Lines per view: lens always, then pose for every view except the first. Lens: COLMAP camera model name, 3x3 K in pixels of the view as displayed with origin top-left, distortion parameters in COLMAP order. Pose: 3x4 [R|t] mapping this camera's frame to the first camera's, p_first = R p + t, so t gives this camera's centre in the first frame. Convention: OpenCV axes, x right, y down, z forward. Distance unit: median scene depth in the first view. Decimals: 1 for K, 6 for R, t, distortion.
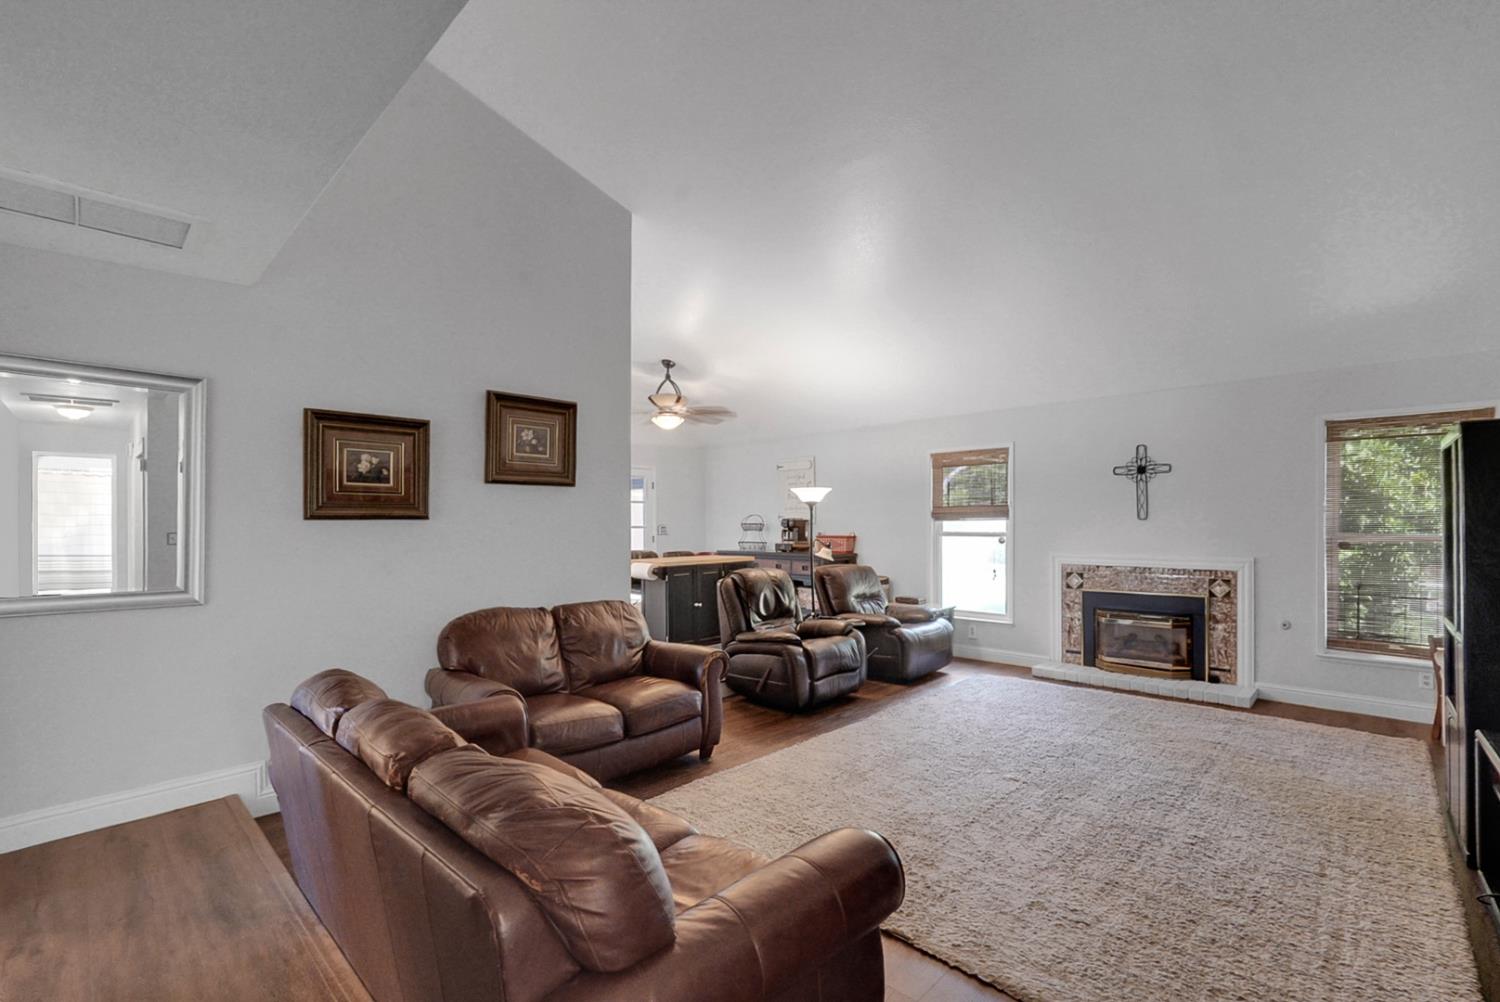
lens RADIAL K [[705.0, 0, 781.7], [0, 705.0, 518.7], [0, 0, 1]] dist [-0.016741, 0.000624]
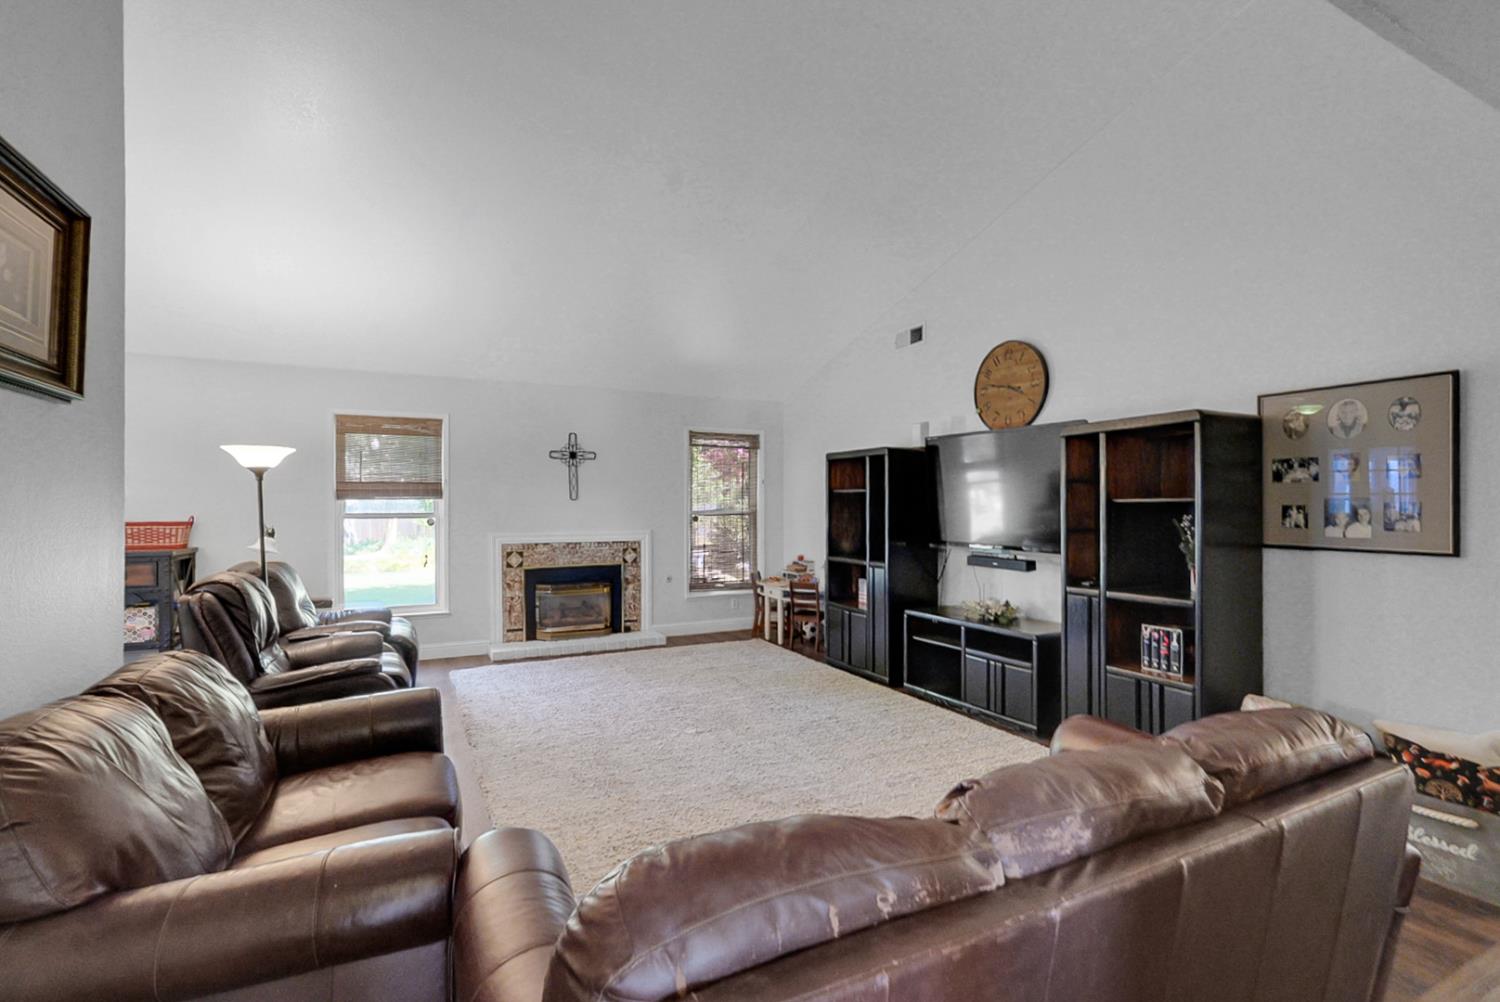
lens RADIAL K [[692.4, 0, 745.3], [0, 692.4, 512.6], [0, 0, 1]] dist [-0.000837, 0.000303]
pose [[0.330665, -0.006053, 0.943729, -0.461773], [-0.003245, 0.999966, 0.007550, 0.012949], [-0.943743, -0.005559, 0.330634, 0.397323]]
